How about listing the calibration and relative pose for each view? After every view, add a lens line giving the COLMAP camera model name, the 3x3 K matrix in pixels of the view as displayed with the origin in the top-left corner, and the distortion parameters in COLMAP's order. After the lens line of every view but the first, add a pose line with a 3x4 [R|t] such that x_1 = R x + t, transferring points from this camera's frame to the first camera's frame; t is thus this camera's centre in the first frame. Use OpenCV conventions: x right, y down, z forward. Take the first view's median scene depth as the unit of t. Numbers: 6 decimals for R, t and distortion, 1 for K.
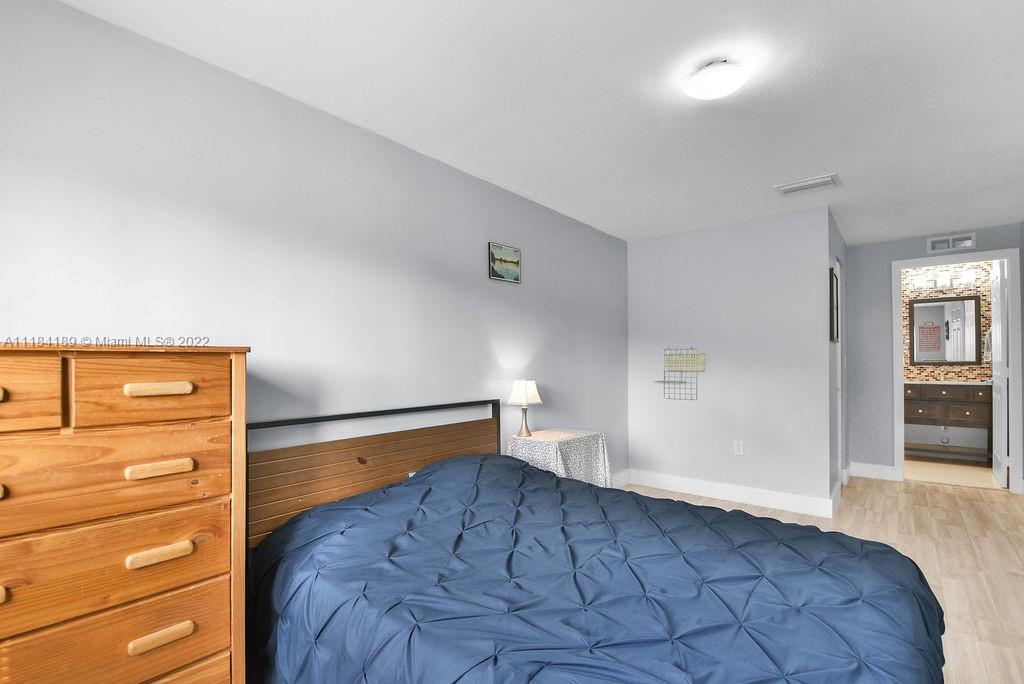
lens RADIAL K [[465.2, 0, 516.0], [0, 465.2, 357.0], [0, 0, 1]] dist [0.004151, -0.019475]
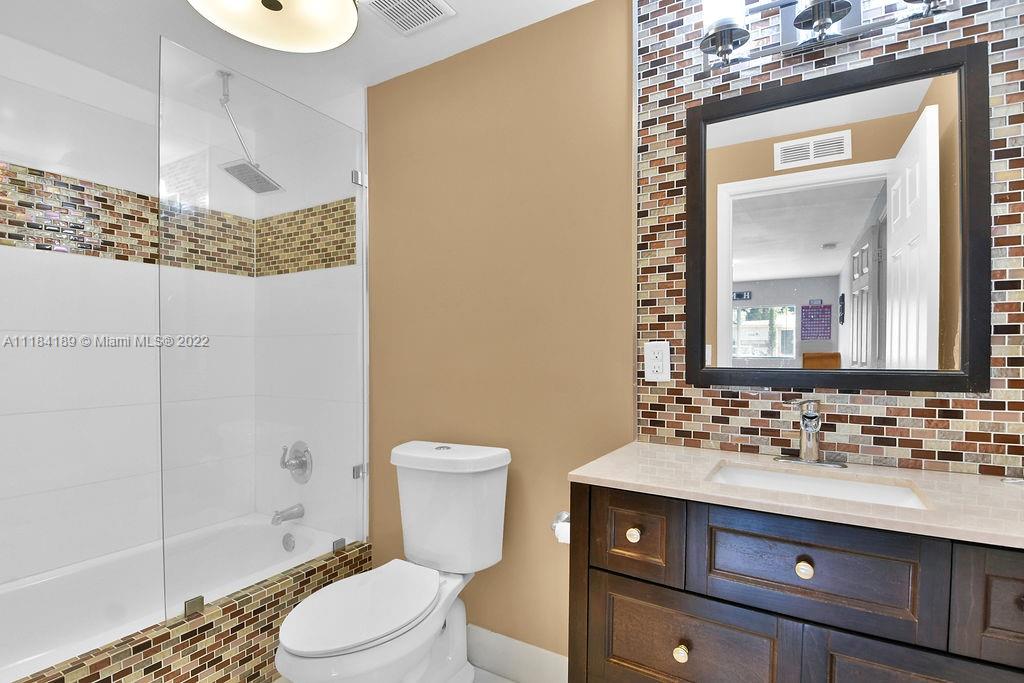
lens RADIAL K [[458.0, 0, 508.7], [0, 458.0, 354.1], [0, 0, 1]] dist [0.003647, -0.015633]
pose [[0.992581, 0.011171, 0.121070, 0.745481], [-0.012604, 0.999859, 0.011079, 0.001283], [-0.120929, -0.012523, 0.992582, 0.788738]]
